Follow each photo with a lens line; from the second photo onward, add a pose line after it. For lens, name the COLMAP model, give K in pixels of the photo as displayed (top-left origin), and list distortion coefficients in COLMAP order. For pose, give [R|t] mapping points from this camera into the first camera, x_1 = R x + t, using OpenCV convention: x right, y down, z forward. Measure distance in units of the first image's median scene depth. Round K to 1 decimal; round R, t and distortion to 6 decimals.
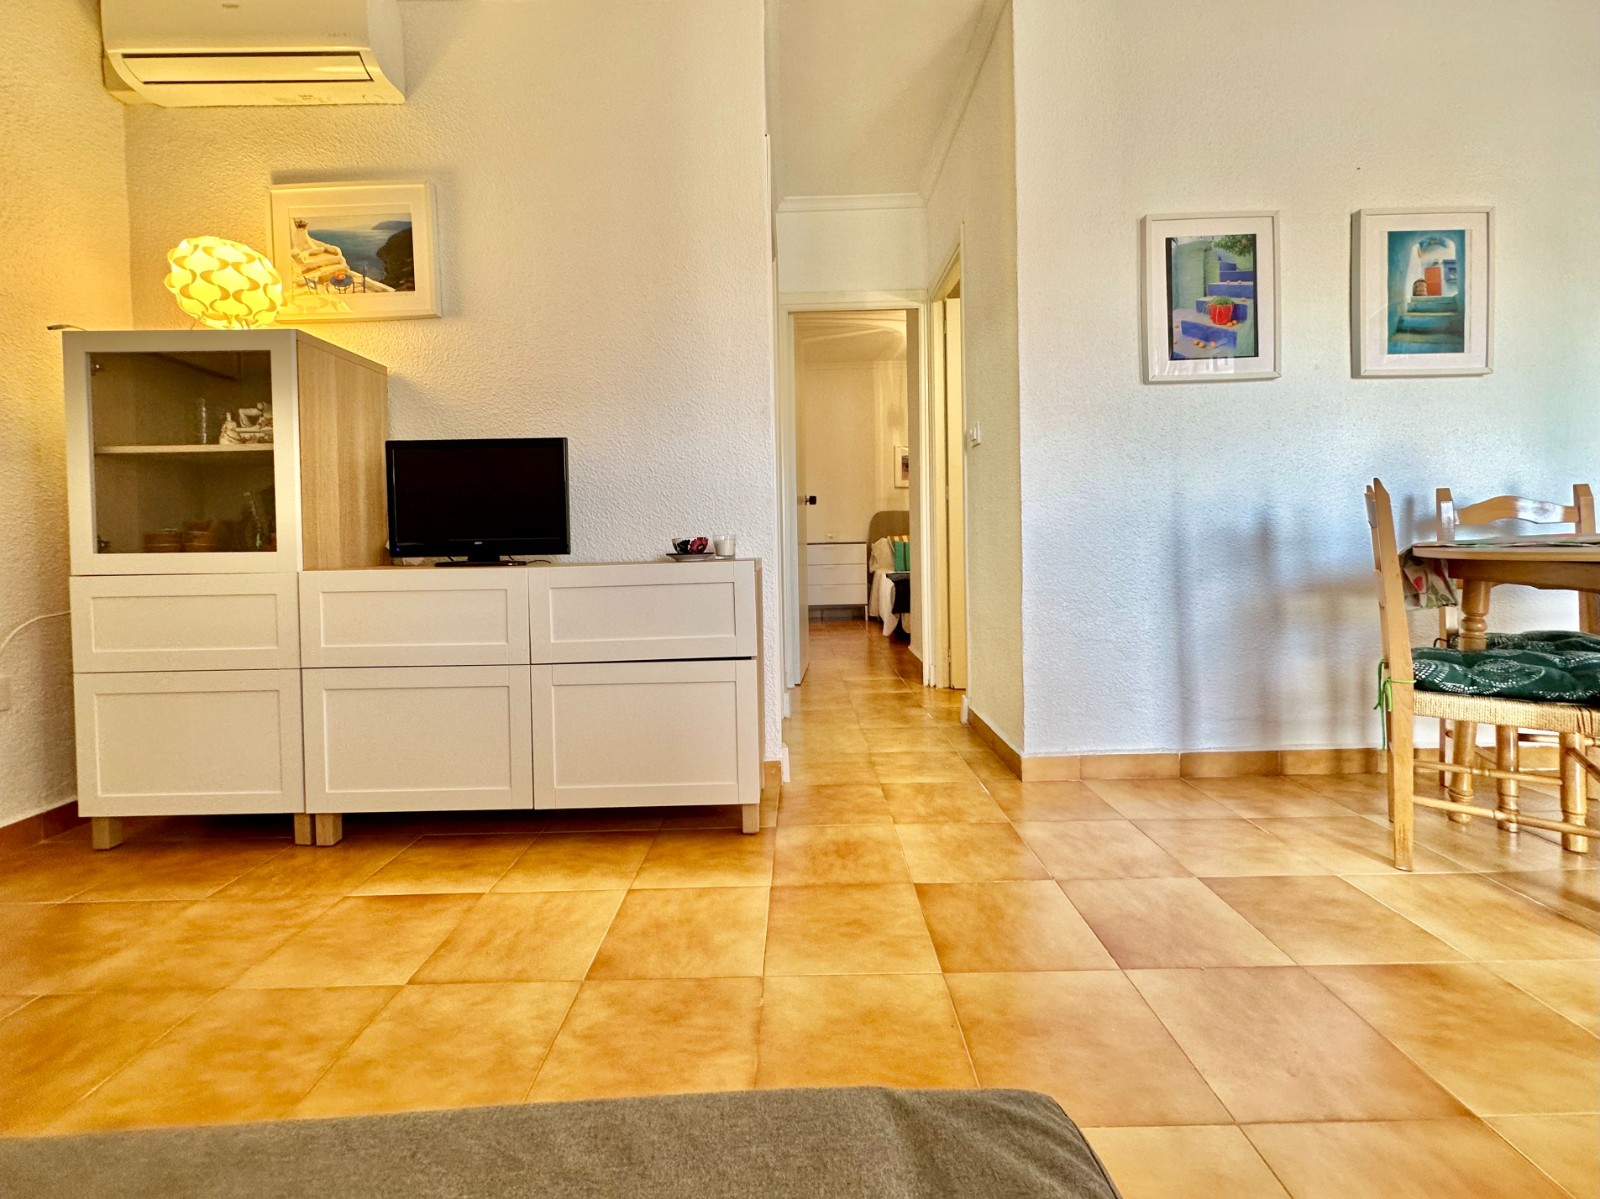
lens RADIAL K [[665.8, 0, 833.1], [0, 665.8, 556.2], [0, 0, 1]] dist [-0.001598, -0.000163]
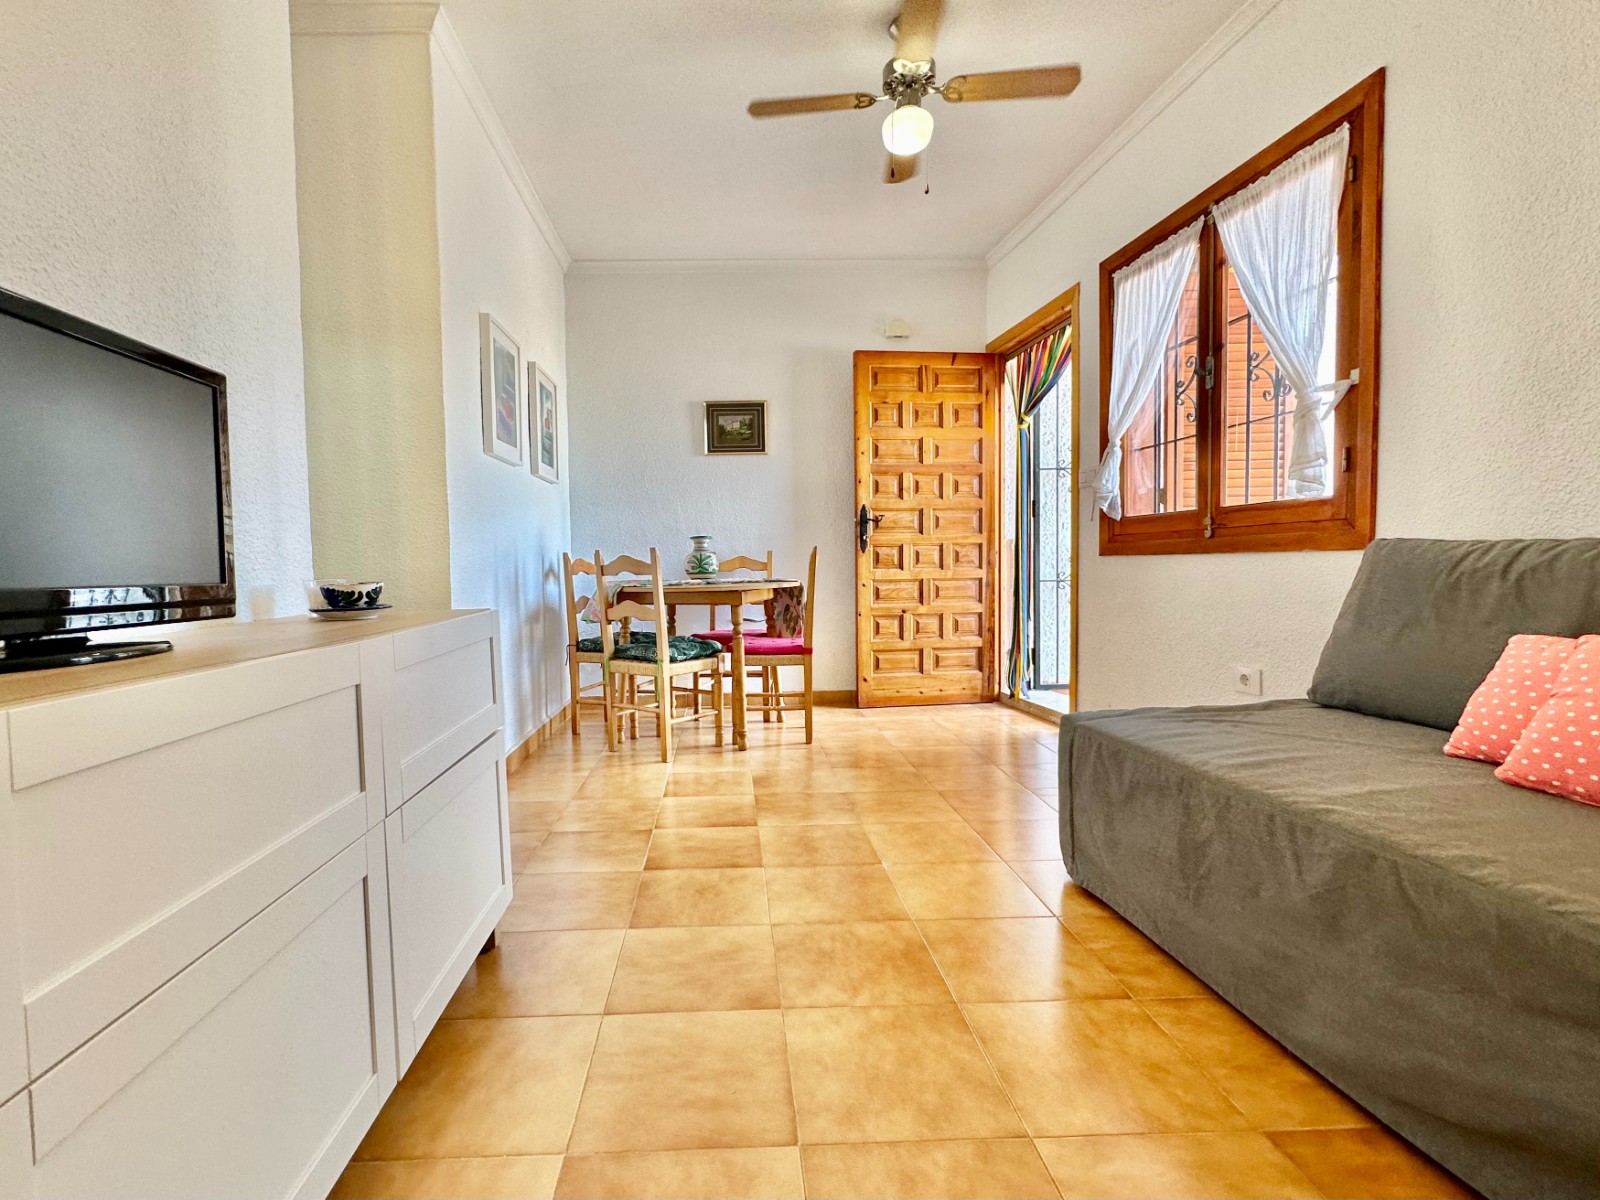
lens RADIAL K [[725.5, 0, 688.3], [0, 725.5, 601.5], [0, 0, 1]] dist [-0.001114, -0.000271]
pose [[0.067802, -0.026693, 0.997342, -0.817889], [0.043301, 0.998779, 0.023788, -0.011803], [-0.996759, 0.041573, 0.068875, 0.573877]]
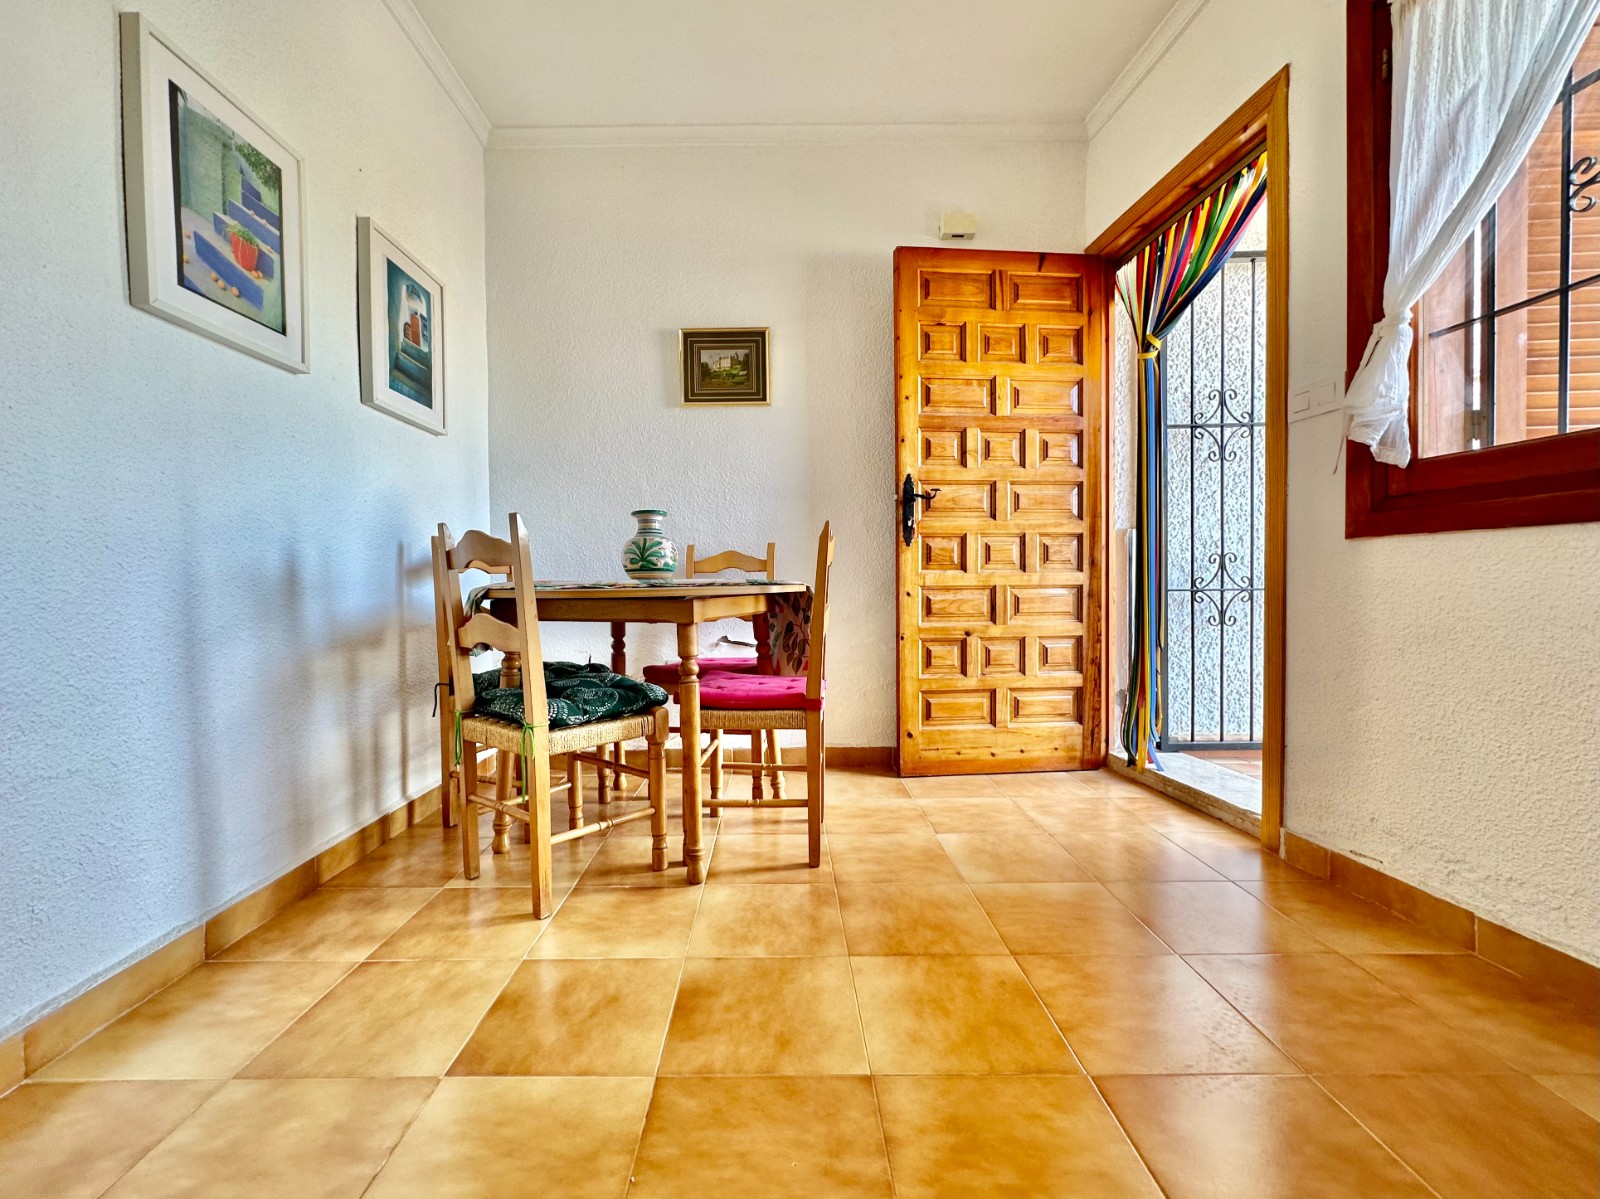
lens RADIAL K [[663.6, 0, 747.9], [0, 663.6, 600.4], [0, 0, 1]] dist [-0.001846, -0.000030]
pose [[0.058452, -0.002599, 0.998287, -0.070075], [0.034391, 0.999408, 0.000588, 0.011516], [-0.997698, 0.034298, 0.058506, 0.458071]]
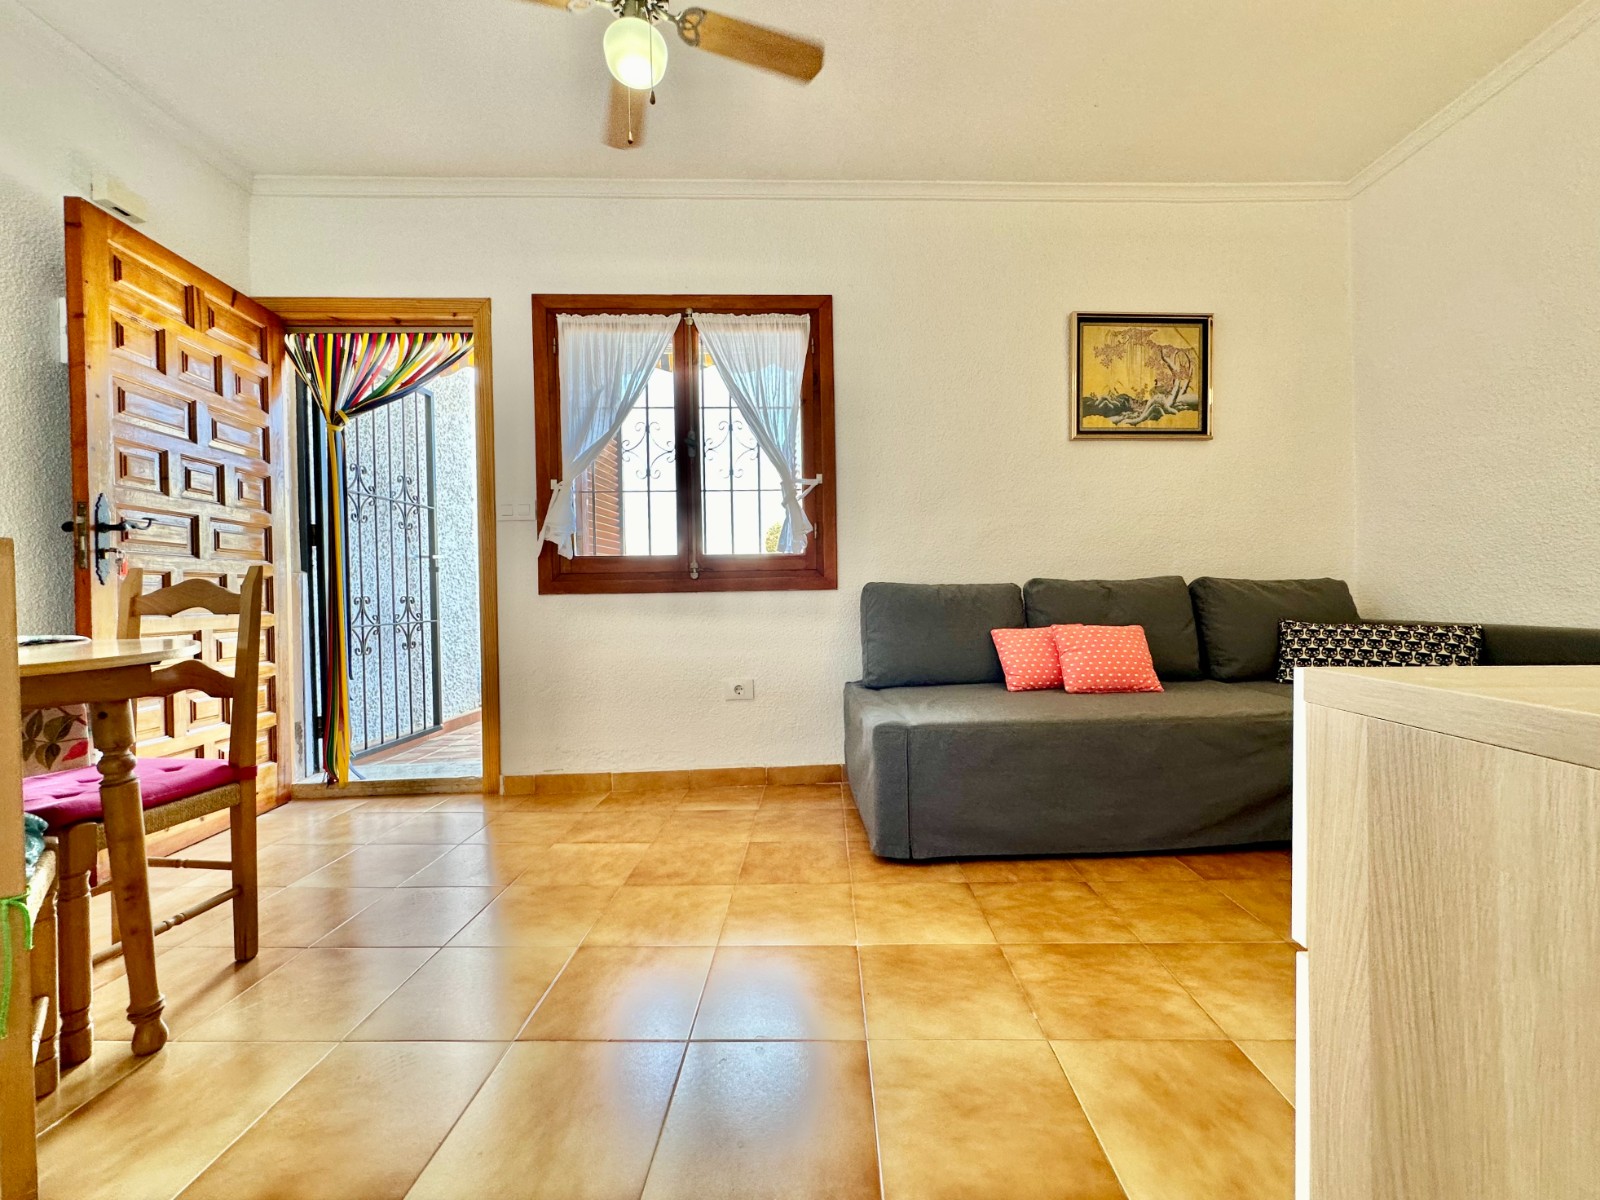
lens RADIAL K [[682.5, 0, 800.0], [0, 682.5, 600.0], [0, 0, 1]] dist [-0.002152, -0.000088]
pose [[-0.996988, 0.040228, 0.066306, 0.095318], [0.042372, 0.998613, 0.031255, -0.041665], [-0.064957, 0.033970, -0.997310, 1.121128]]
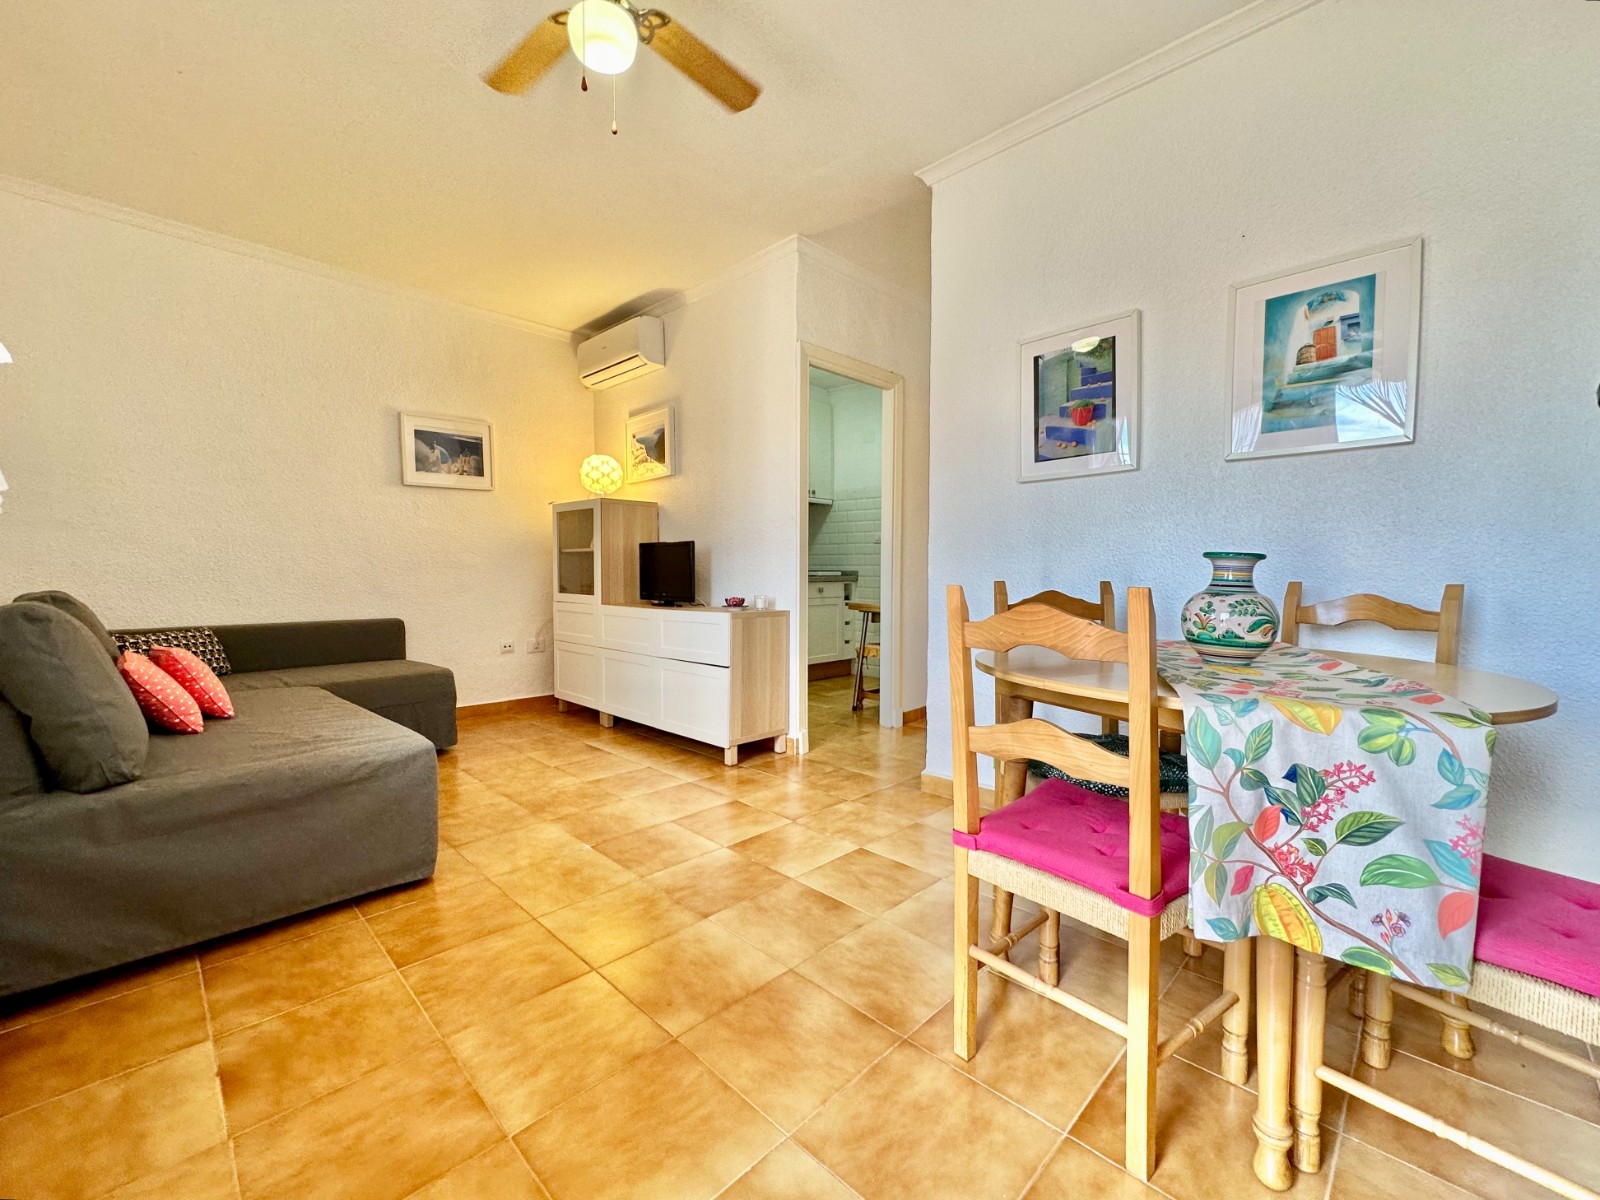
lens RADIAL K [[655.0, 0, 832.5], [0, 655.0, 604.9], [0, 0, 1]] dist [-0.001814, -0.000220]
pose [[0.730703, 0.057885, -0.680237, 1.045347], [-0.036830, 0.998290, 0.045388, -0.086036], [0.681701, -0.008112, 0.731586, -0.076918]]
